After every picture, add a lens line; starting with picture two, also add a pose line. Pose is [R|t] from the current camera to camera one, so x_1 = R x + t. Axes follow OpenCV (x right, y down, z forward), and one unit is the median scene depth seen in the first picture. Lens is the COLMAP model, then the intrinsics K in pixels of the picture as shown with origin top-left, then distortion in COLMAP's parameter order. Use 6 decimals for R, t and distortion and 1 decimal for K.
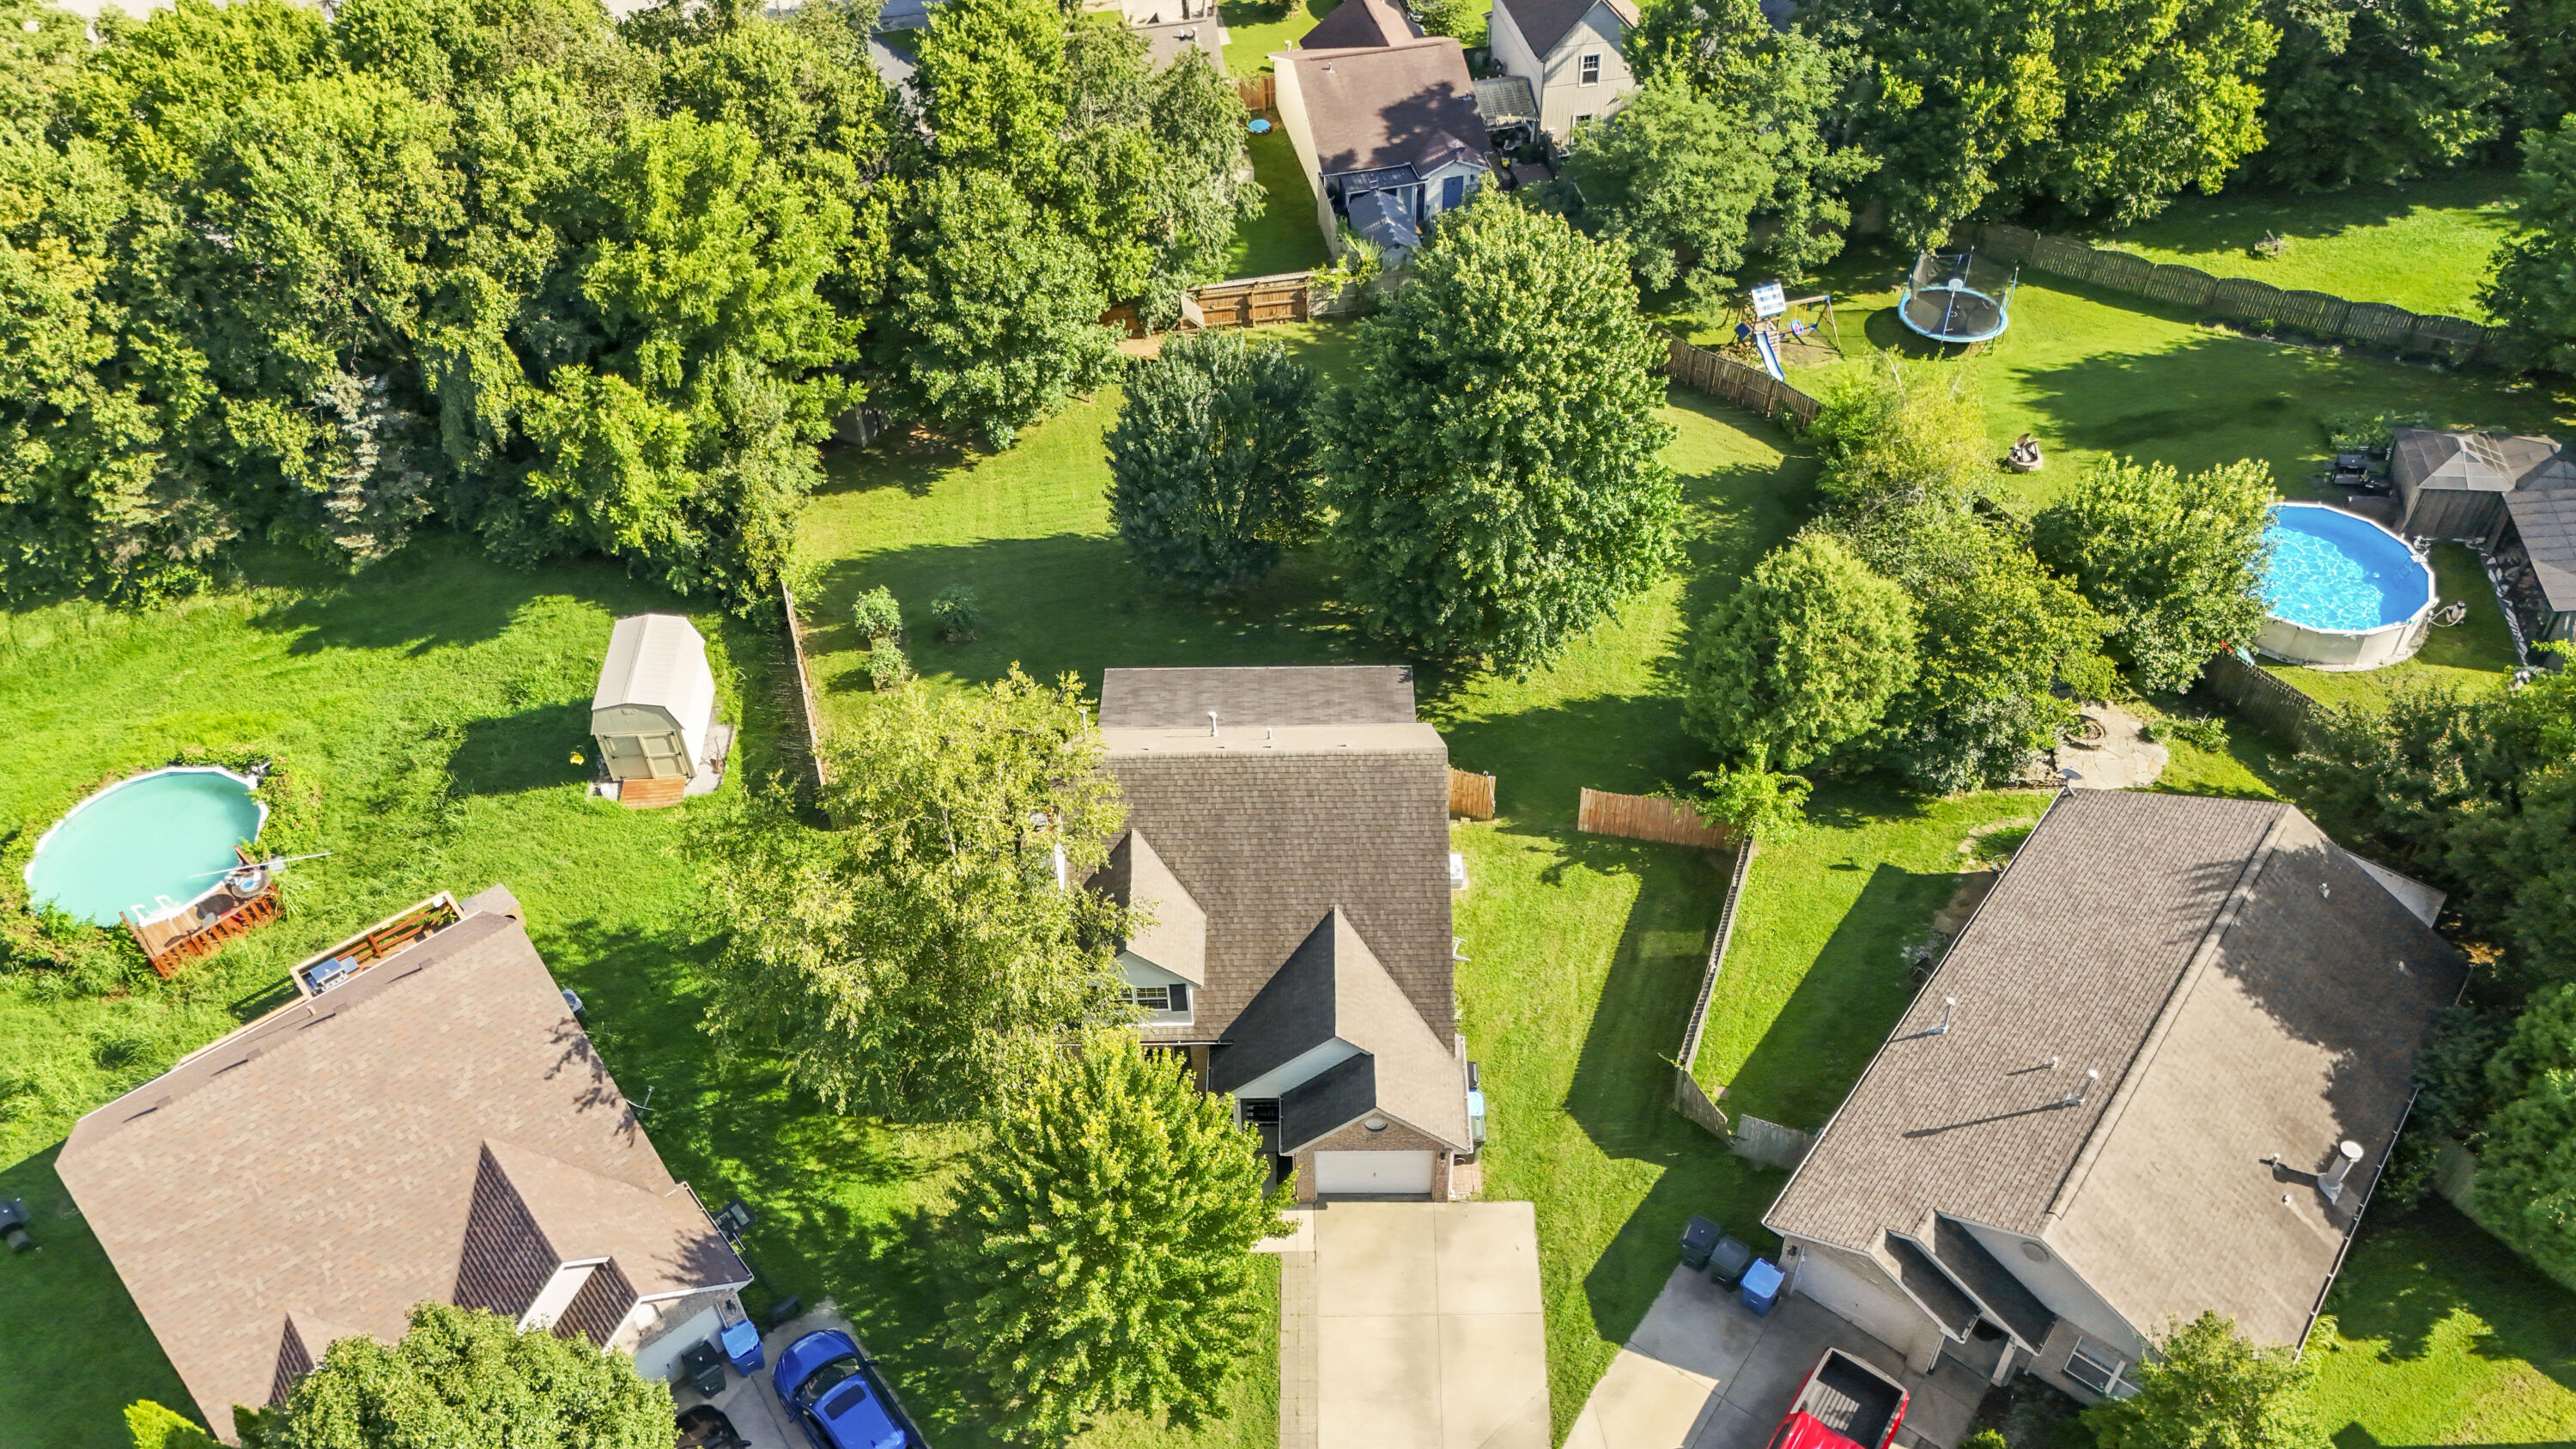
lens RADIAL K [[1931.2, 0, 1288.0], [0, 1931.2, 724.5], [0, 0, 1]] dist [0.092978, -0.115249]
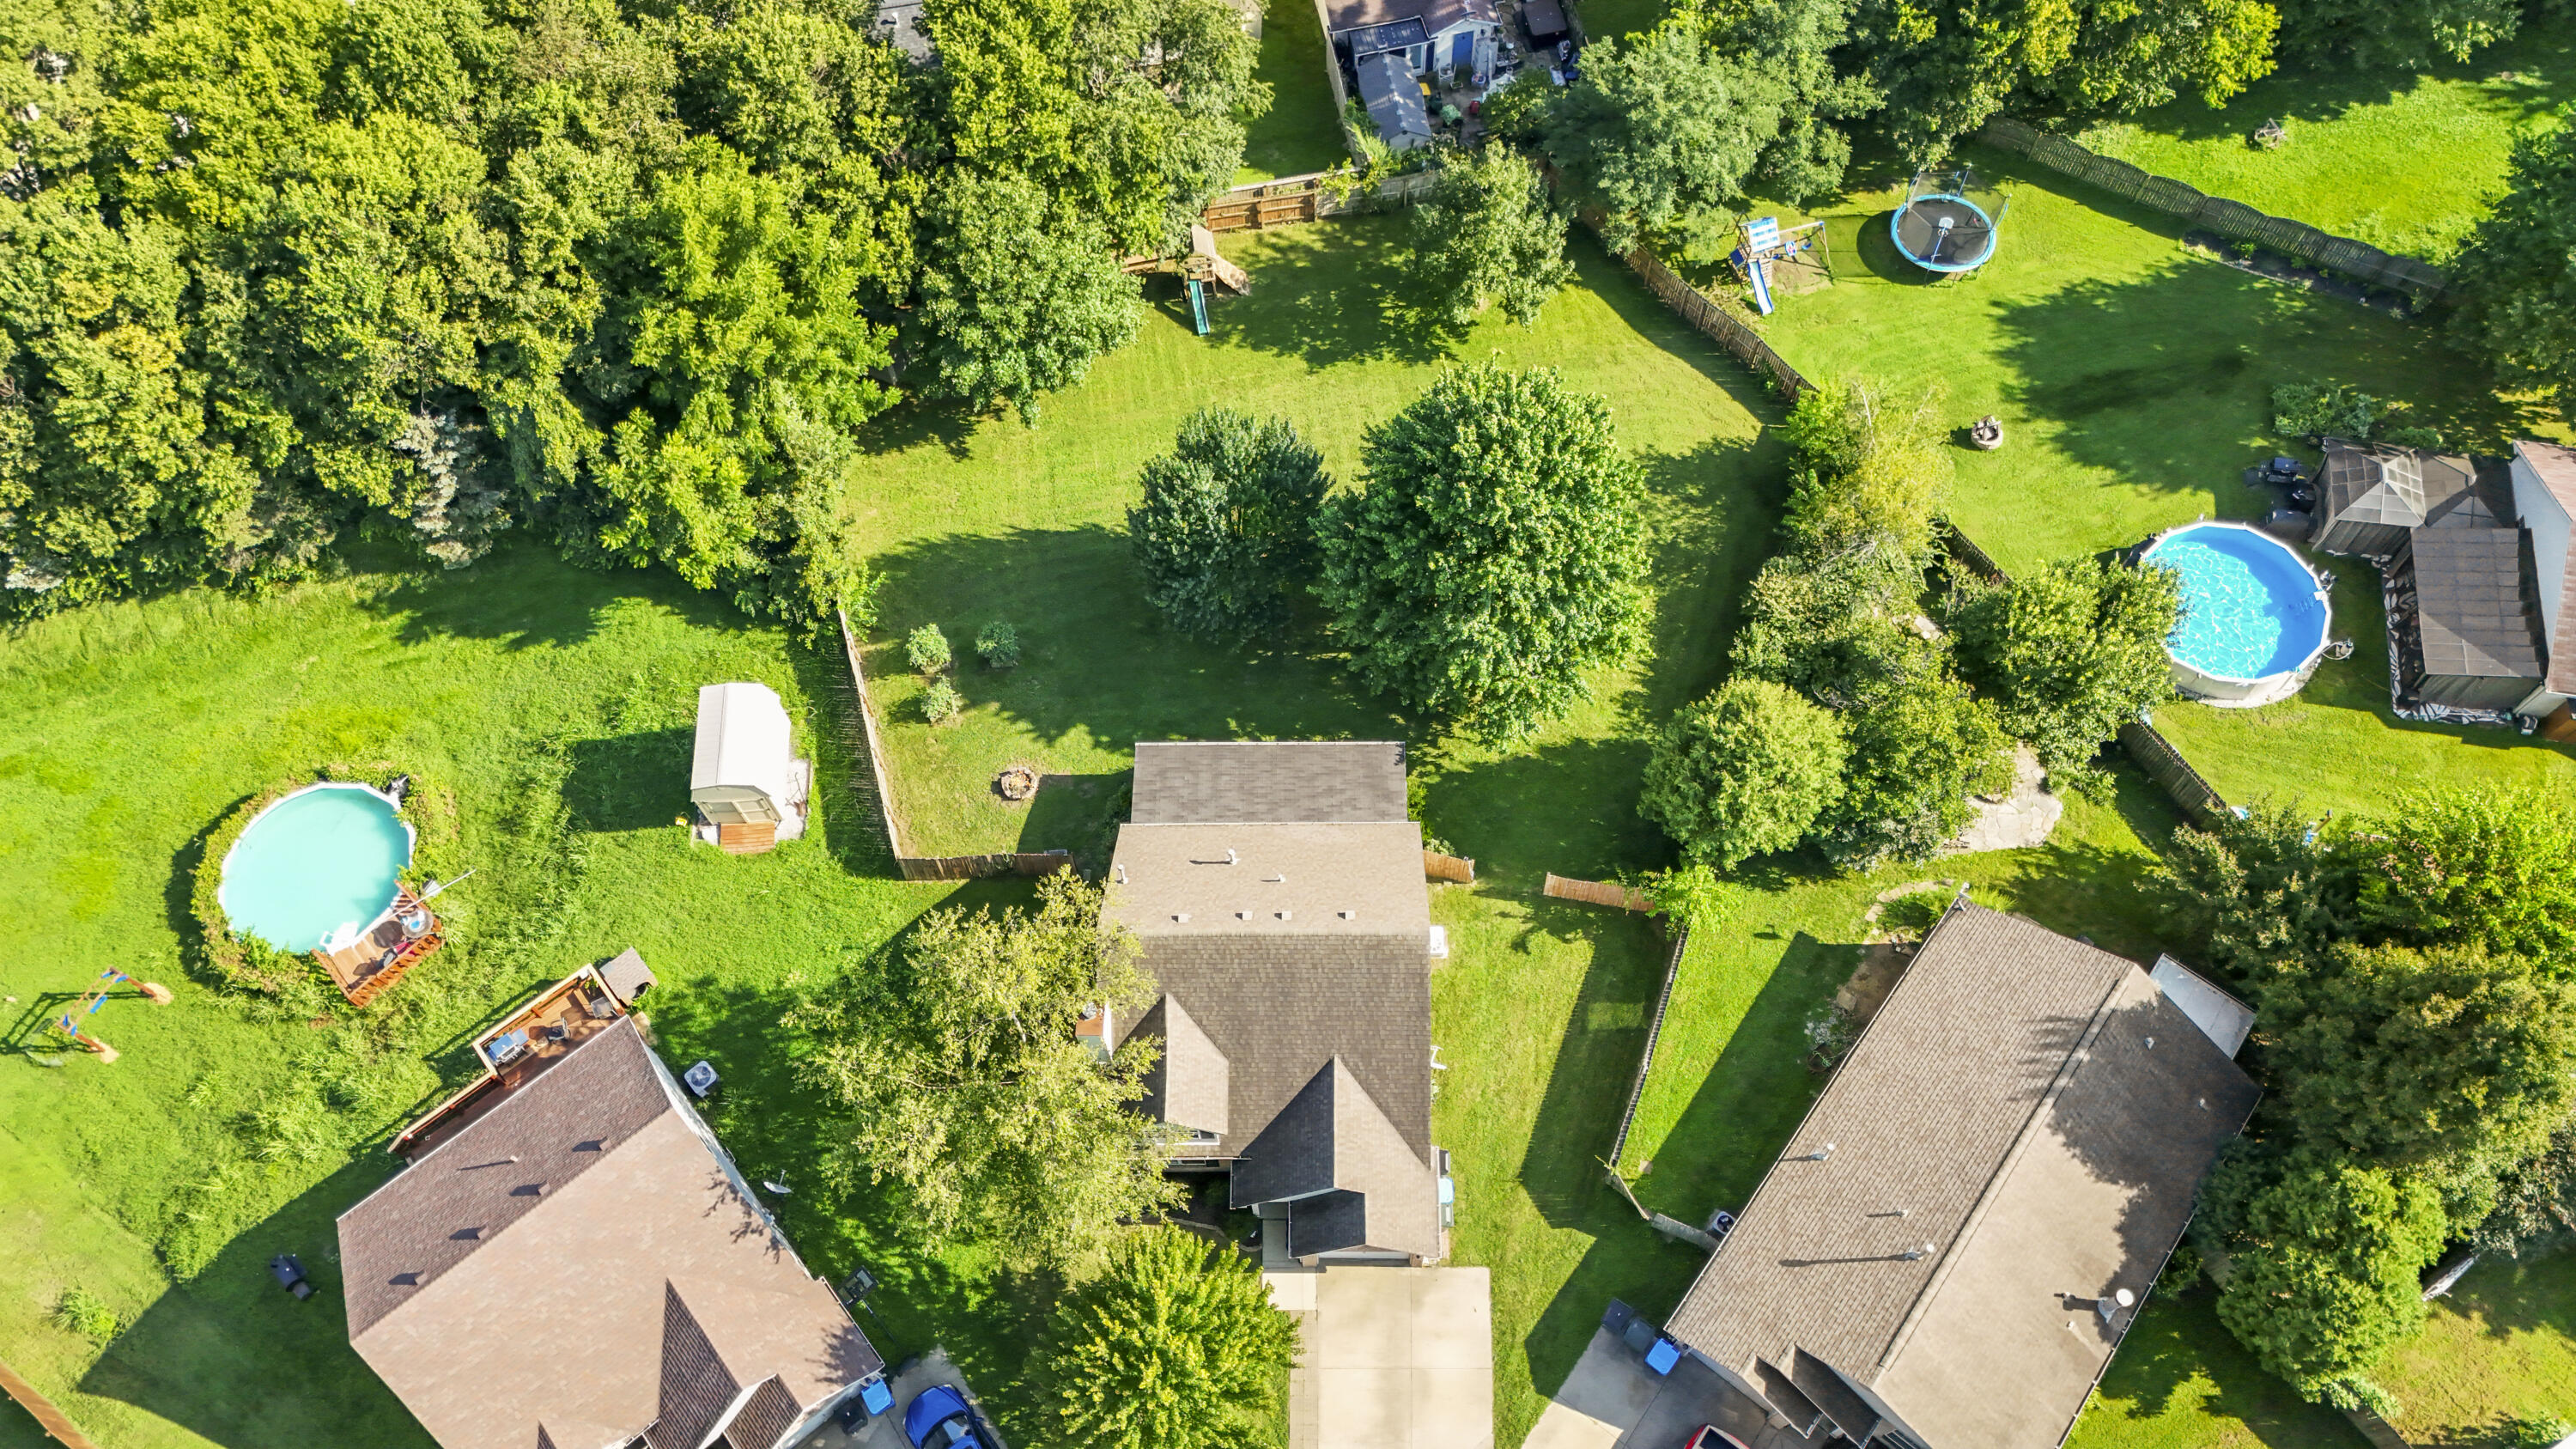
lens RADIAL K [[1908.7, 0, 1288.4], [0, 1908.7, 675.2], [0, 0, 1]] dist [0.104292, -0.146817]
pose [[0.999995, 0.001734, -0.002479, -0.001749], [-0.000836, 0.945883, 0.324508, -0.402444], [0.002907, -0.324504, 0.945880, -0.047882]]
